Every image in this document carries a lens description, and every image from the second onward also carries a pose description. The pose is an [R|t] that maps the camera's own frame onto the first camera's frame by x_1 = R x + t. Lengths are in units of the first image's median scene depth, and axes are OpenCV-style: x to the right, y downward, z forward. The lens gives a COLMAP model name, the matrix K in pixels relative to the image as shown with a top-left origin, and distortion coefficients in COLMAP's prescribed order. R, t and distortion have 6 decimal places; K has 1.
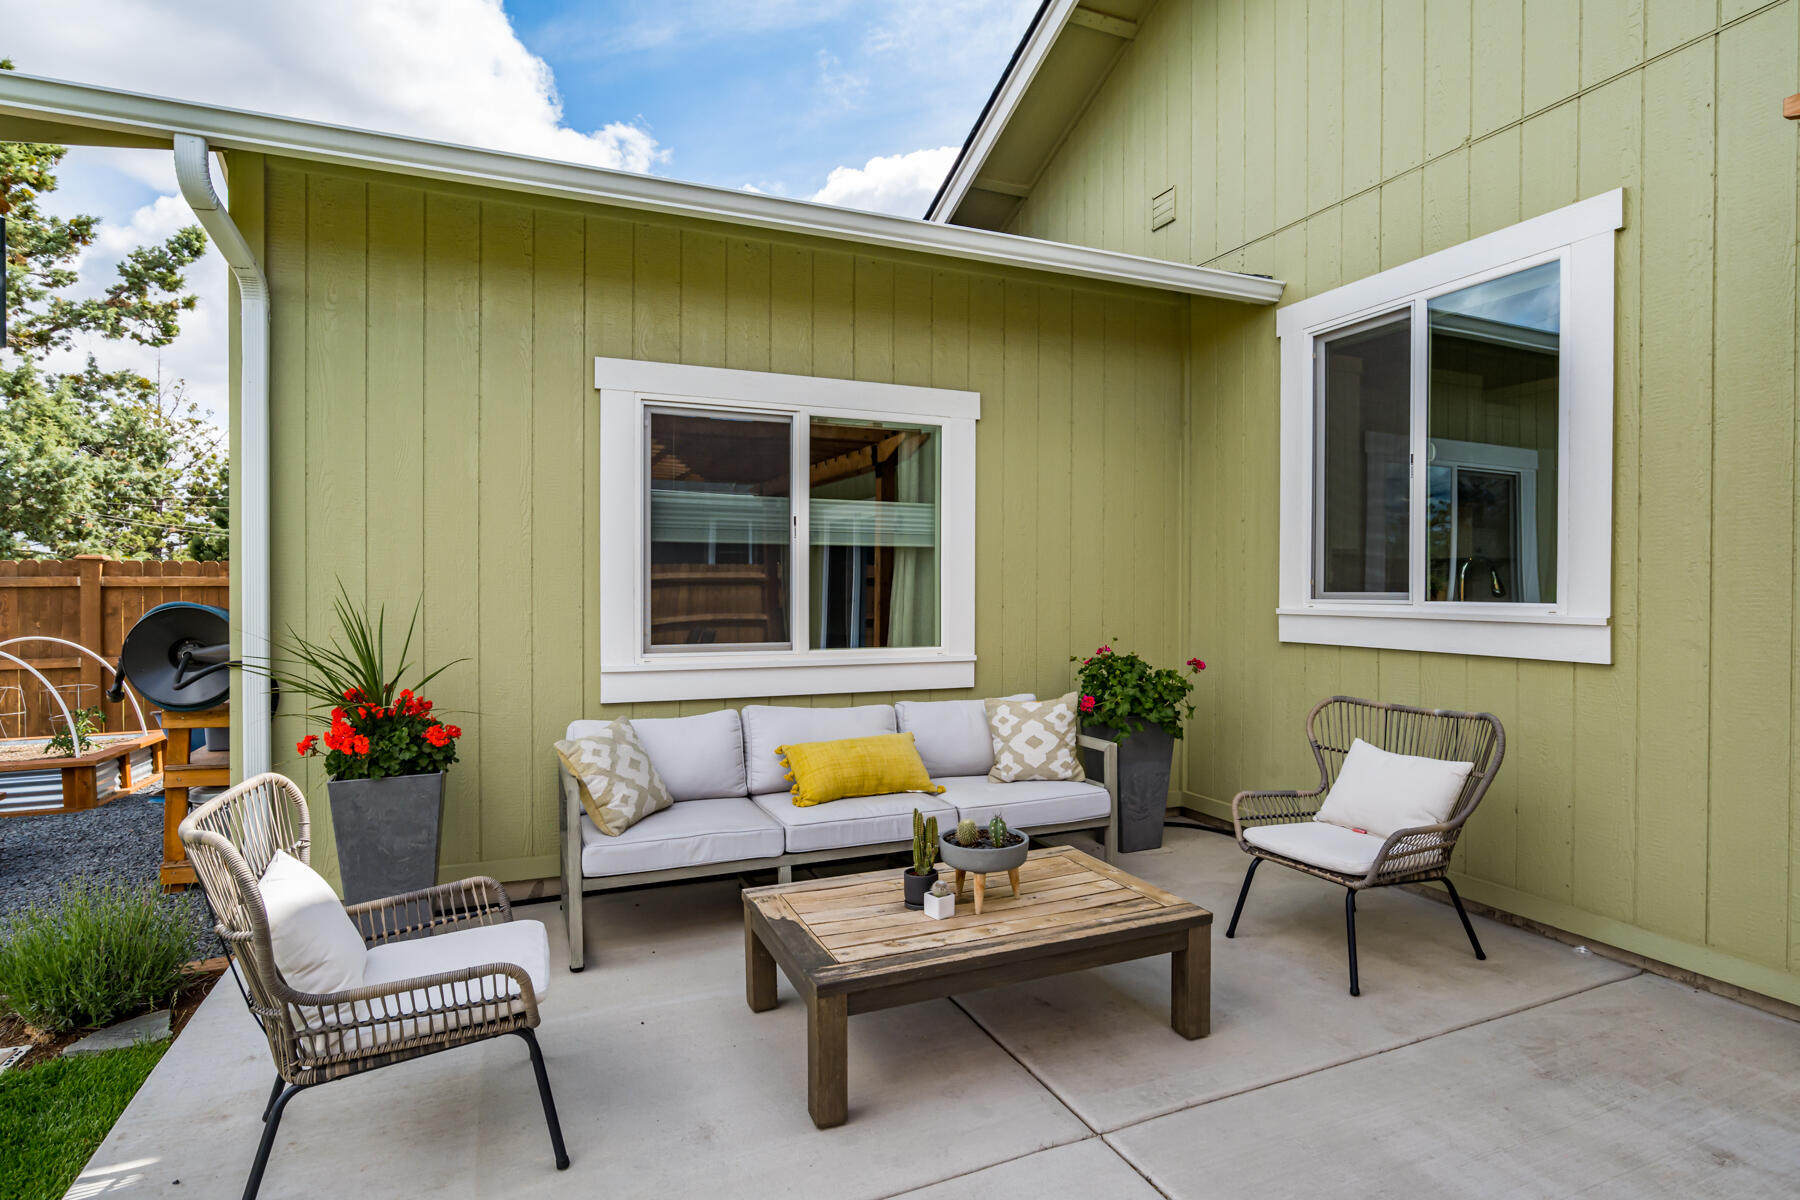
lens RADIAL K [[880.0, 0, 861.5], [0, 880.0, 591.2], [0, 0, 1]] dist [-0.027155, 0.019326]
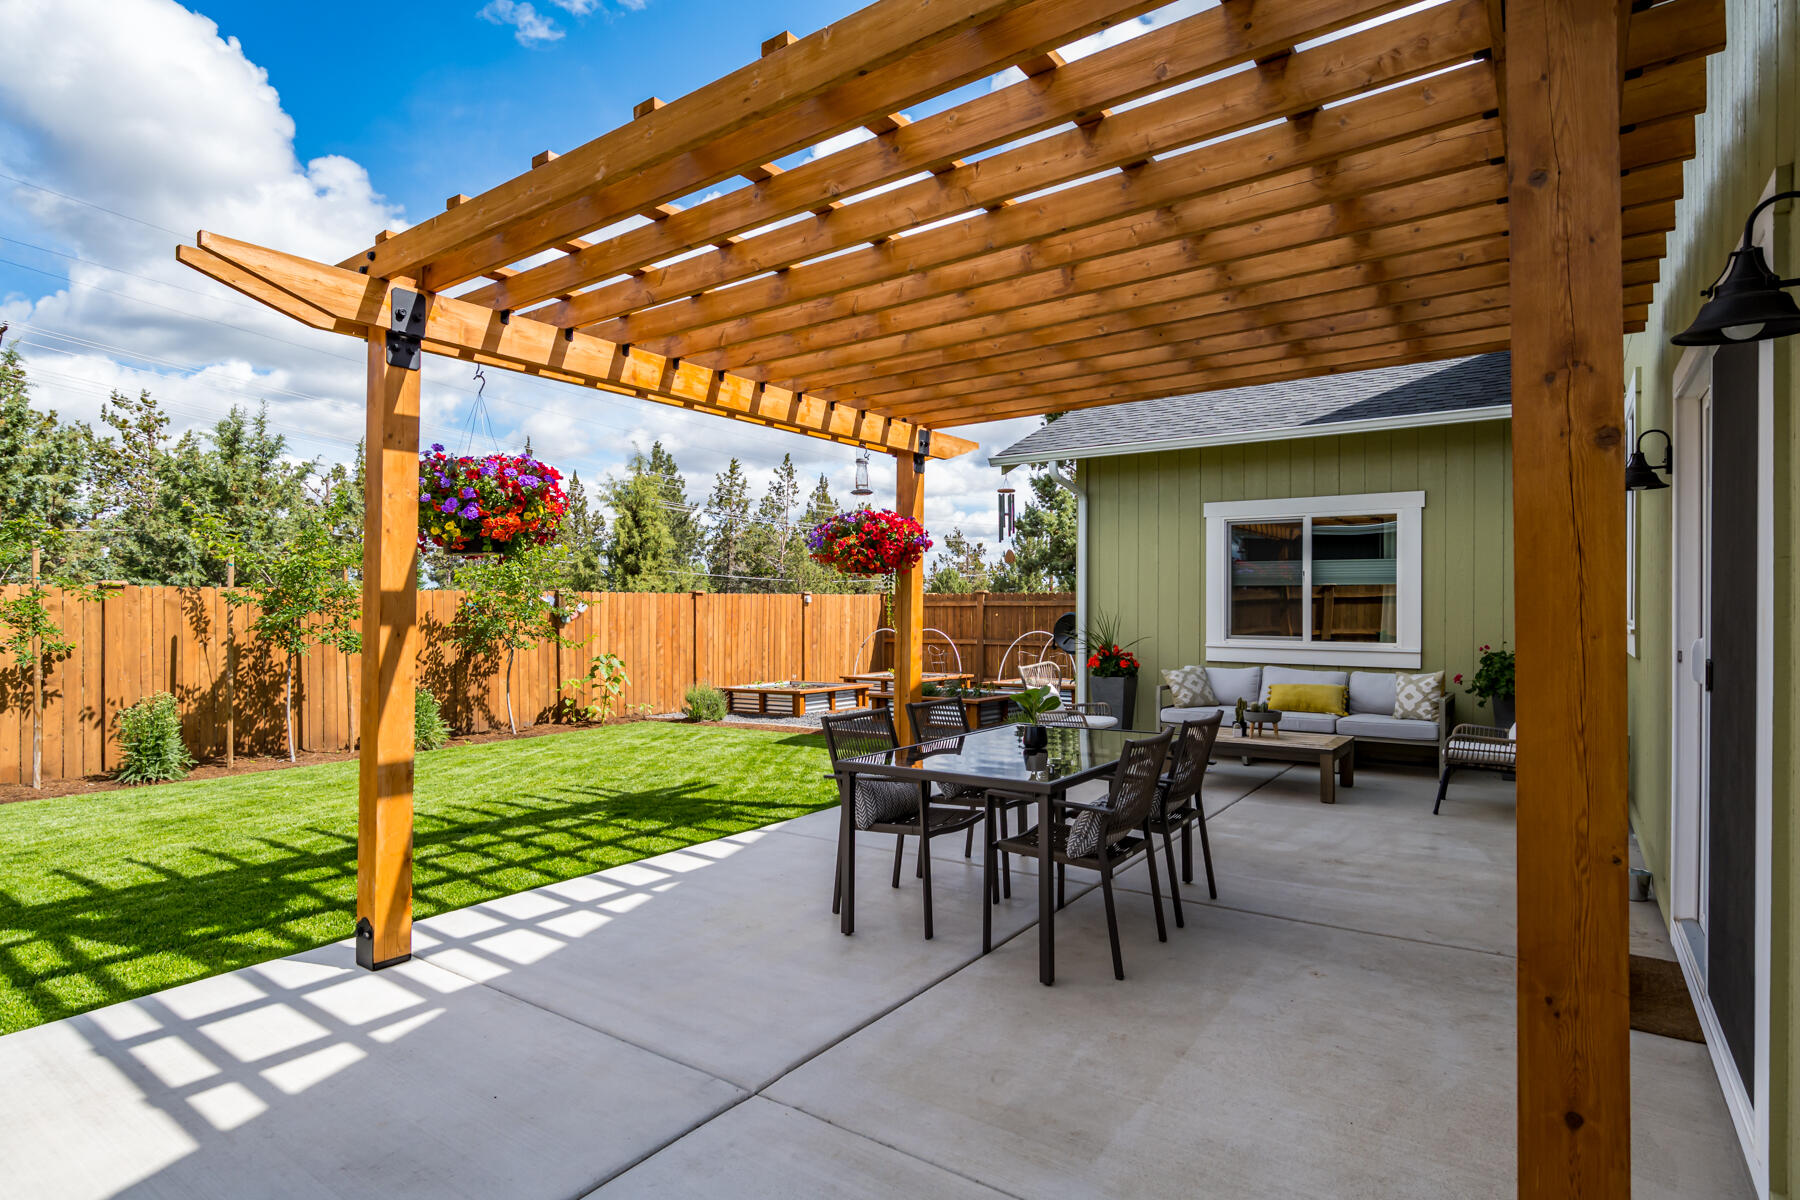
lens RADIAL K [[925.3, 0, 938.2], [0, 925.3, 599.6], [0, 0, 1]] dist [-0.014489, 0.001069]
pose [[0.564572, -0.002849, -0.825379, 1.051039], [-0.004123, 0.999972, -0.006271, -0.006580], [0.825374, 0.006944, 0.564544, -0.729121]]
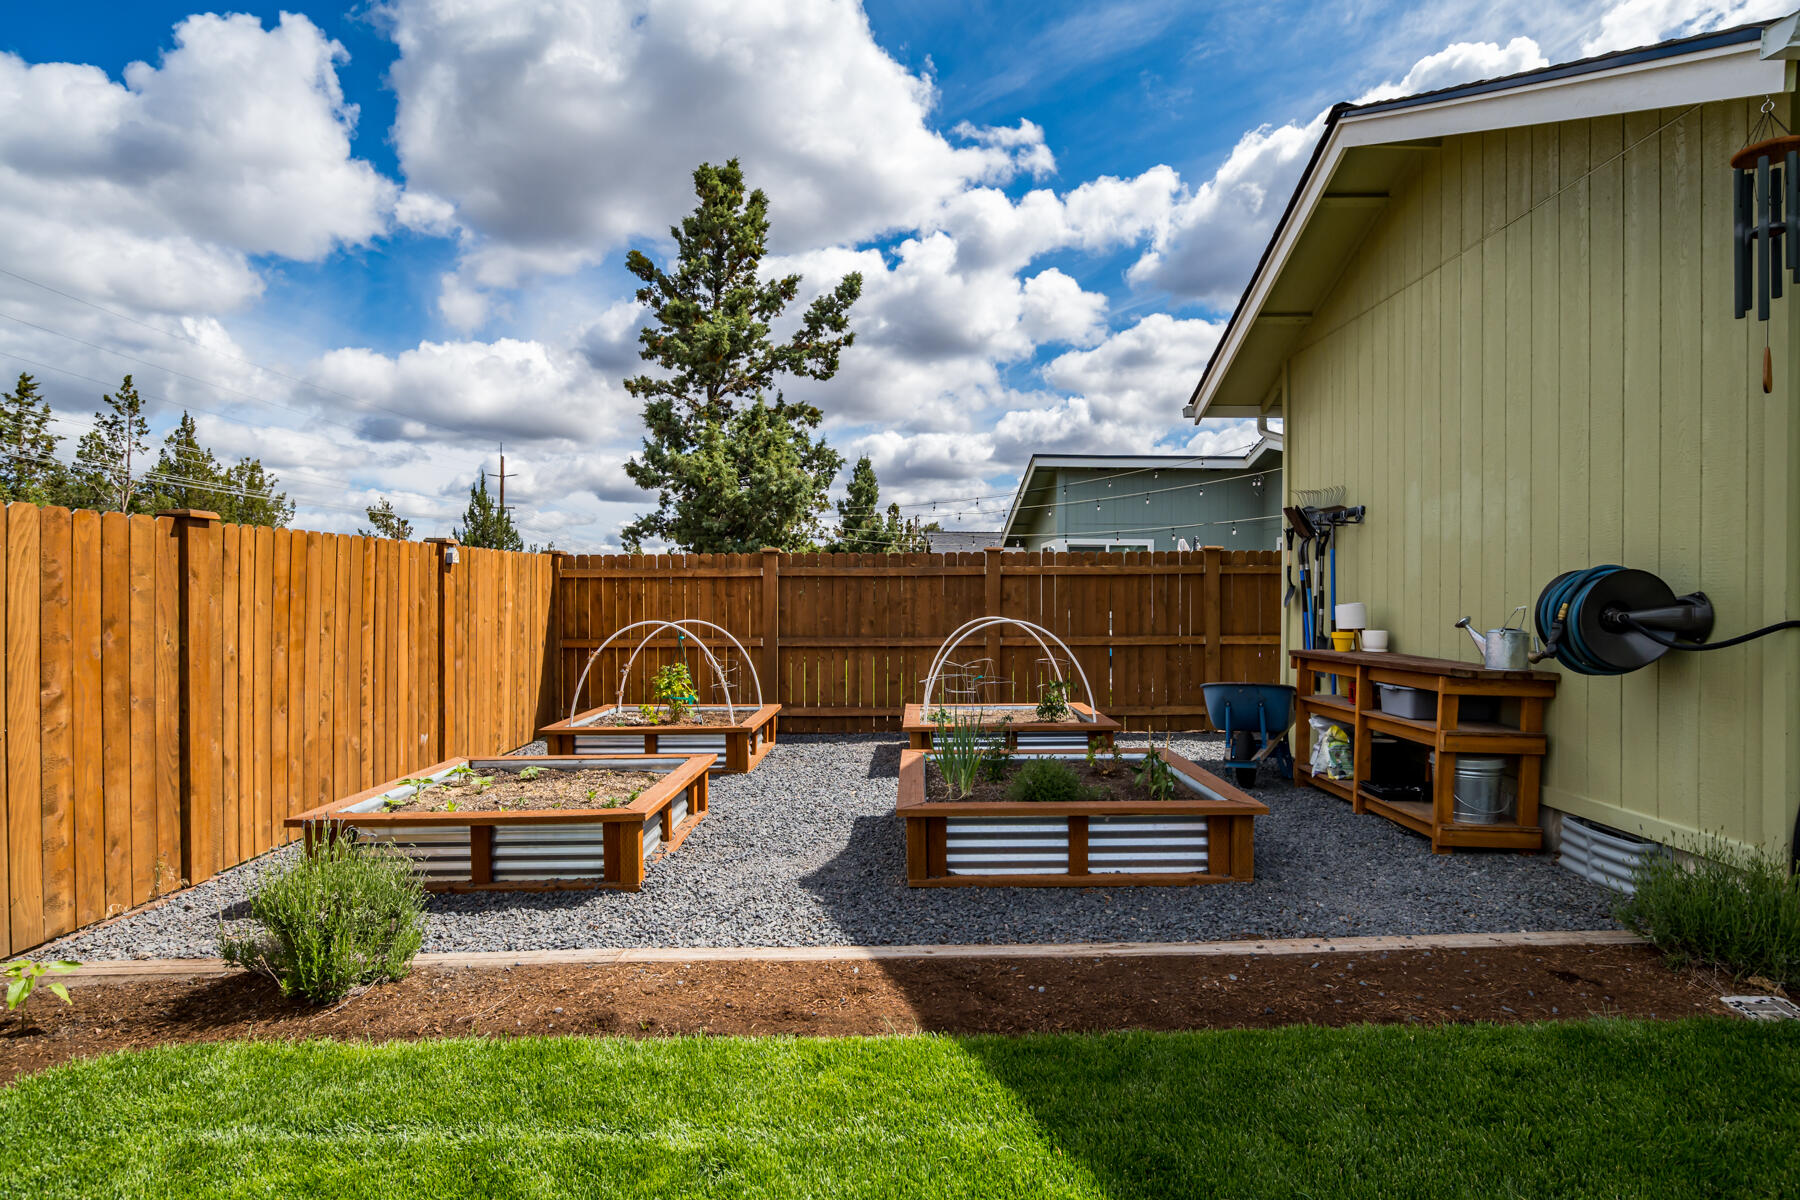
lens RADIAL K [[881.4, 0, 860.5], [0, 881.4, 598.6], [0, 0, 1]] dist [-0.010703, 0.000175]
pose [[0.914678, 0.000760, -0.404182, -0.940056], [-0.000190, 0.999999, 0.001451, 0.038837], [0.404183, -0.001250, 0.914677, -0.211837]]
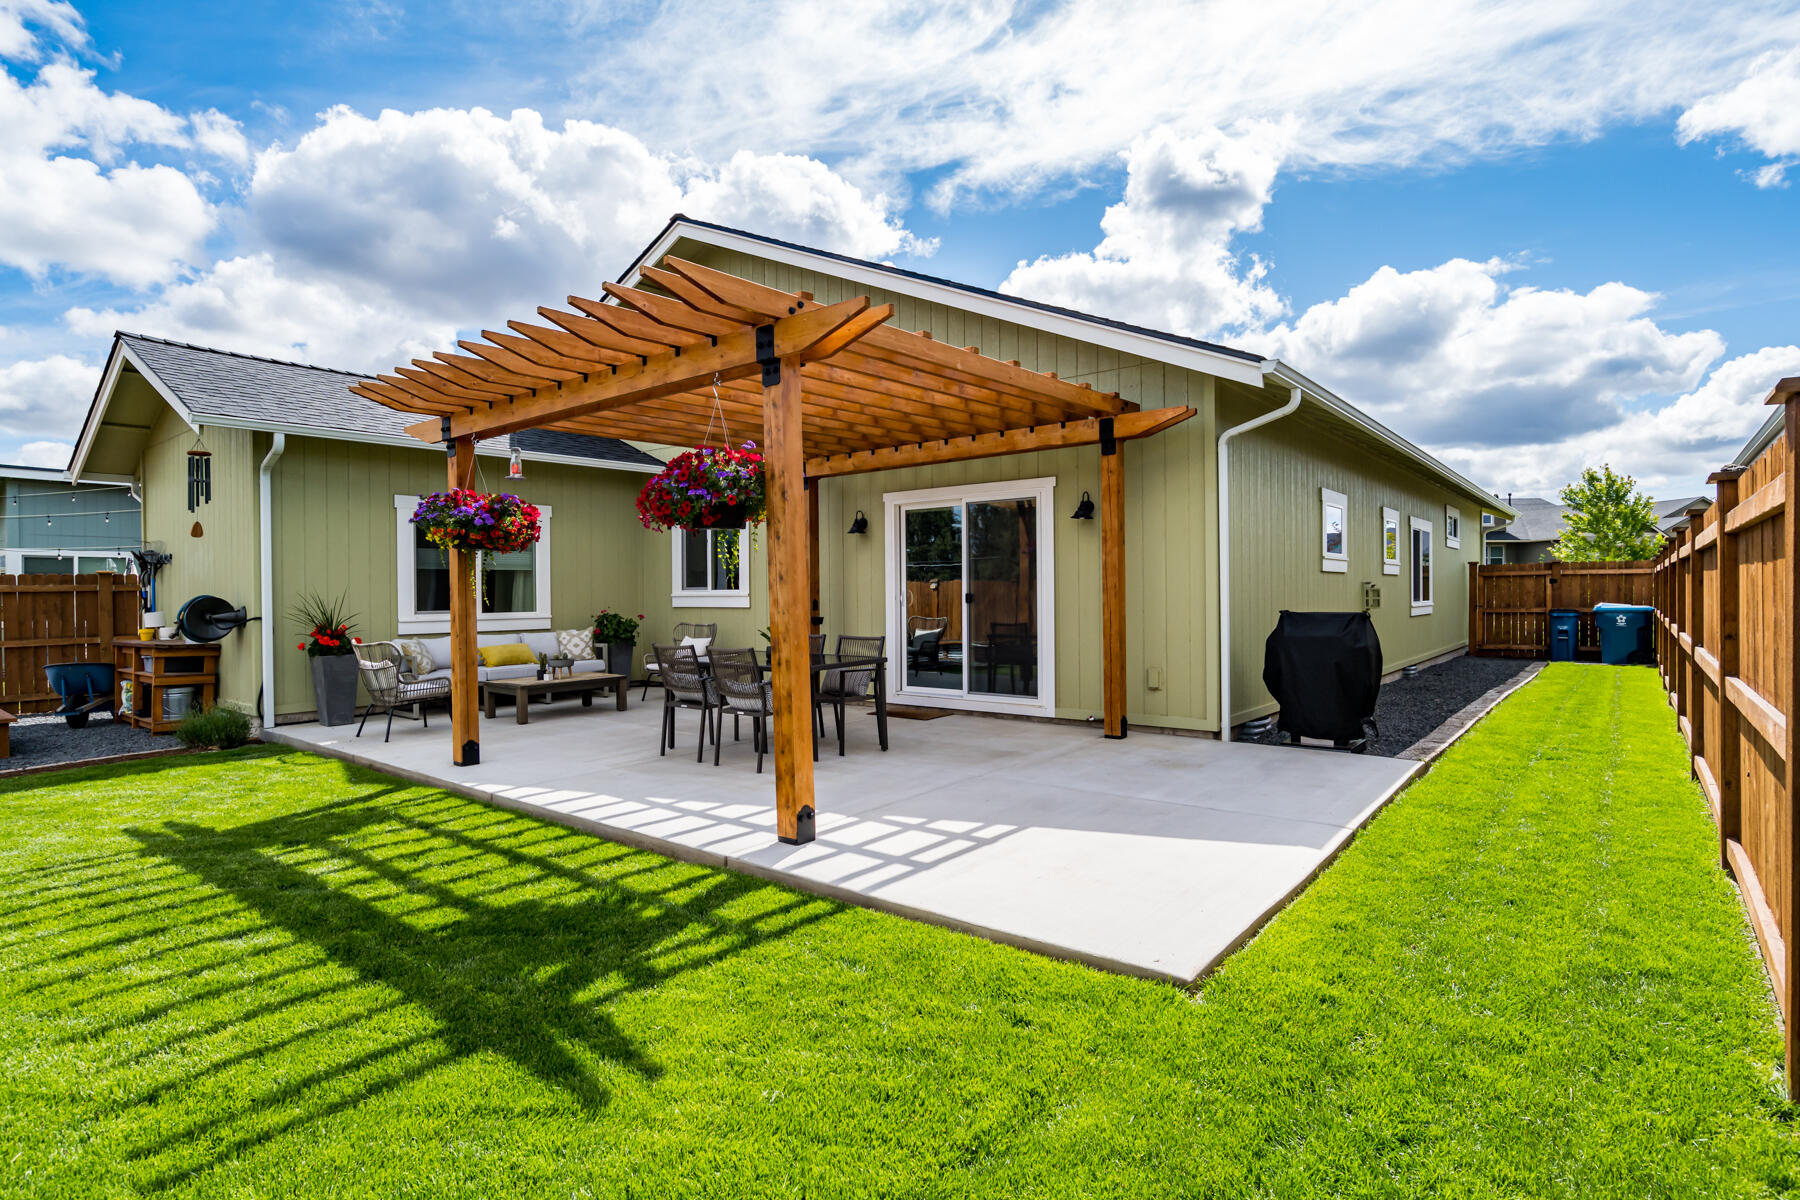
lens RADIAL K [[914.3, 0, 877.4], [0, 914.3, 594.5], [0, 0, 1]] dist [-0.025588, 0.020531]
pose [[0.879699, -0.014085, 0.475322, -0.273162], [0.013959, 0.999895, 0.003794, 0.018853], [-0.475325, 0.003298, 0.879804, -1.638442]]
